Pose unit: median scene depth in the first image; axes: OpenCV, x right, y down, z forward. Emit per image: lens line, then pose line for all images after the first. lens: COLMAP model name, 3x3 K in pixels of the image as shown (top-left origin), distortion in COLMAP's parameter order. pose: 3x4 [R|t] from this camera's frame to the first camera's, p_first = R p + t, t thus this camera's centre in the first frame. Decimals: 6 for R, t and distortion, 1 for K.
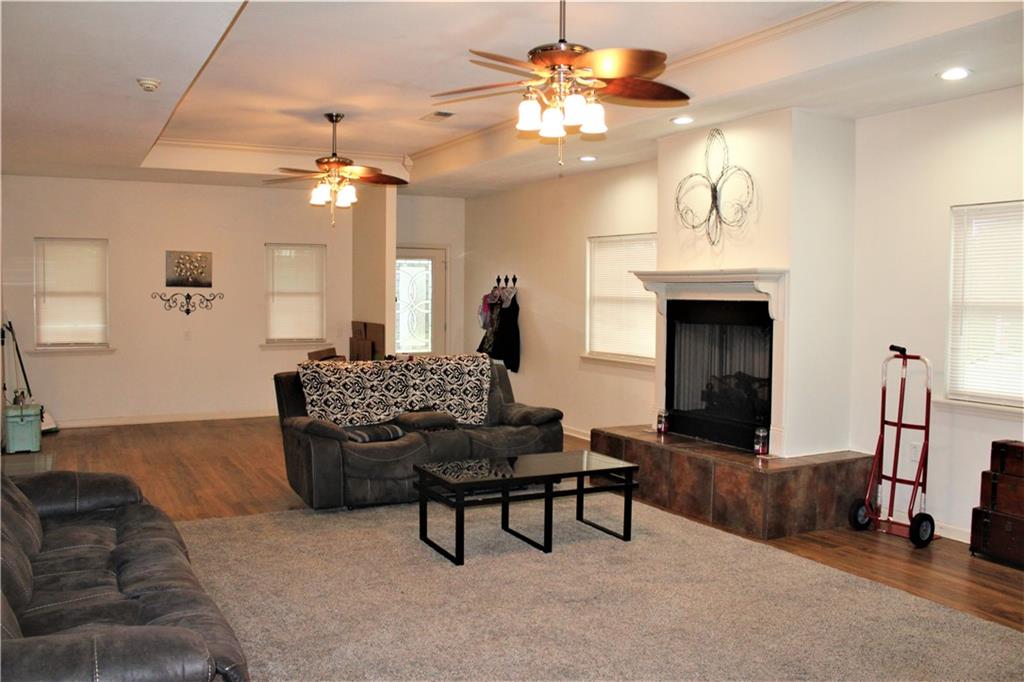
lens RADIAL K [[882.9, 0, 512.0], [0, 882.9, 341.0], [0, 0, 1]] dist [-0.164523, 0.148443]
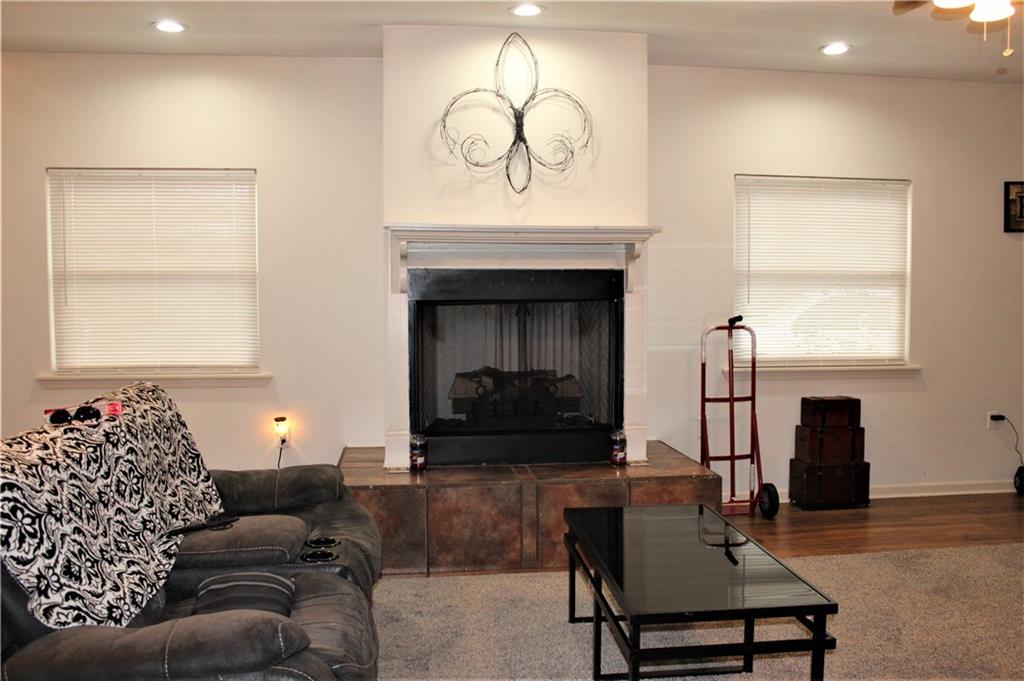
lens RADIAL K [[882.9, 0, 512.0], [0, 882.9, 340.5], [0, 0, 1]] dist [-0.164523, 0.148443]
pose [[0.361455, -0.064007, 0.930190, -0.328851], [0.054820, 0.997374, 0.047327, -0.016428], [-0.930777, 0.033887, 0.364015, 0.539490]]
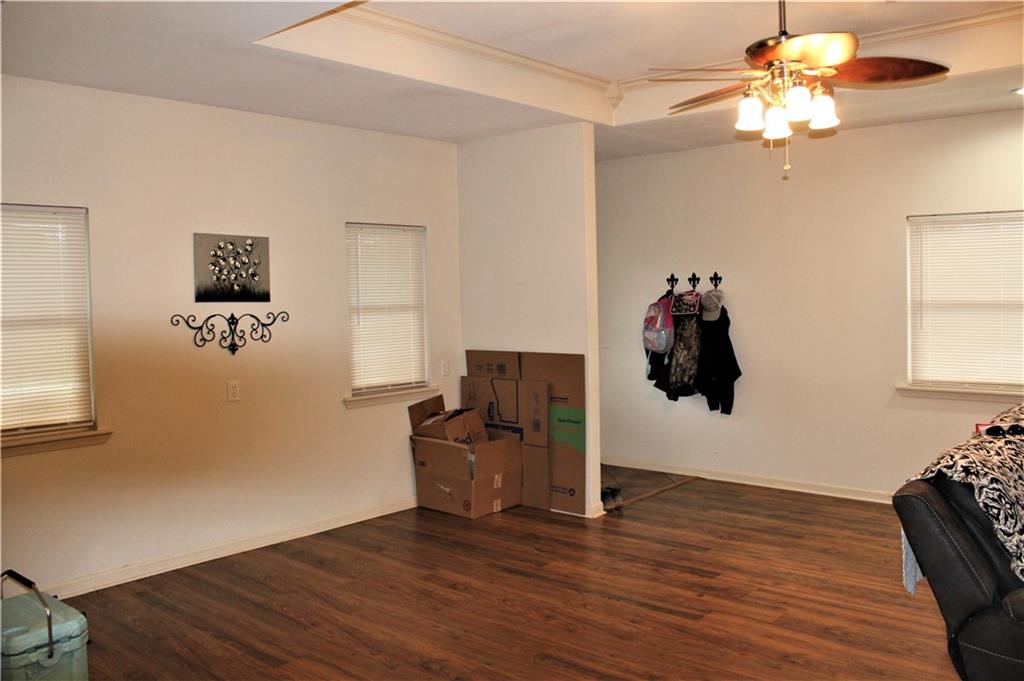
lens RADIAL K [[858.1, 0, 509.6], [0, 858.1, 336.2], [0, 0, 1]] dist [-0.160898, 0.151252]
pose [[0.930512, -0.042183, 0.363823, -0.460157], [0.044559, 0.999005, 0.001863, -0.039376], [-0.363540, 0.014479, 0.931466, 0.517424]]
